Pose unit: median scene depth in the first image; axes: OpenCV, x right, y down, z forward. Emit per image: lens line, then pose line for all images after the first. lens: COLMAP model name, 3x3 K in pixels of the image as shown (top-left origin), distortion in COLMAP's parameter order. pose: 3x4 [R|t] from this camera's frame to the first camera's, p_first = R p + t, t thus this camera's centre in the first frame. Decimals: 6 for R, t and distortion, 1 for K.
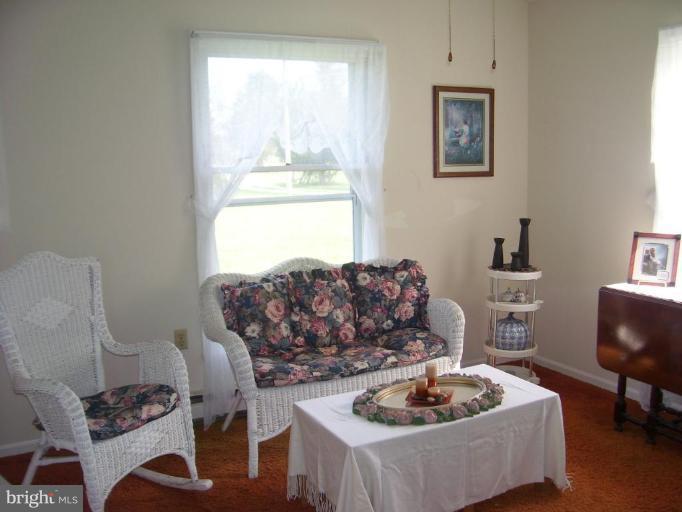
lens RADIAL K [[682.9, 0, 343.8], [0, 682.9, 258.6], [0, 0, 1]] dist [-0.182489, 0.160246]
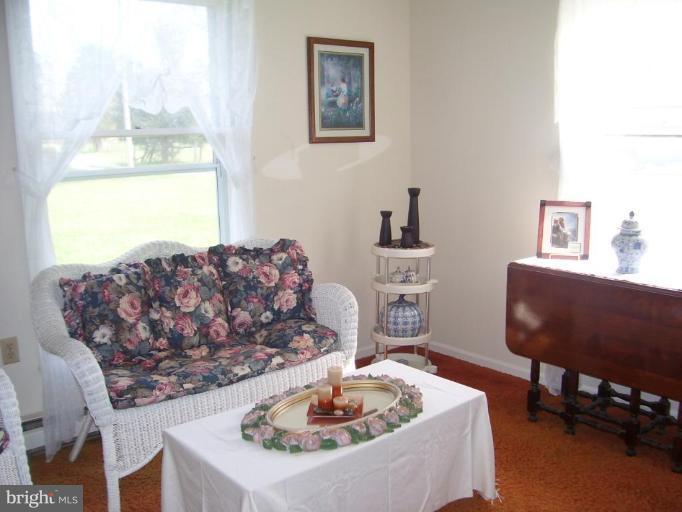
lens RADIAL K [[682.9, 0, 343.8], [0, 682.9, 258.6], [0, 0, 1]] dist [-0.182489, 0.160246]
pose [[0.974095, -0.040038, 0.222565, -0.028060], [0.032743, 0.998802, 0.036373, -0.002863], [-0.223755, -0.028143, 0.974239, 0.169490]]
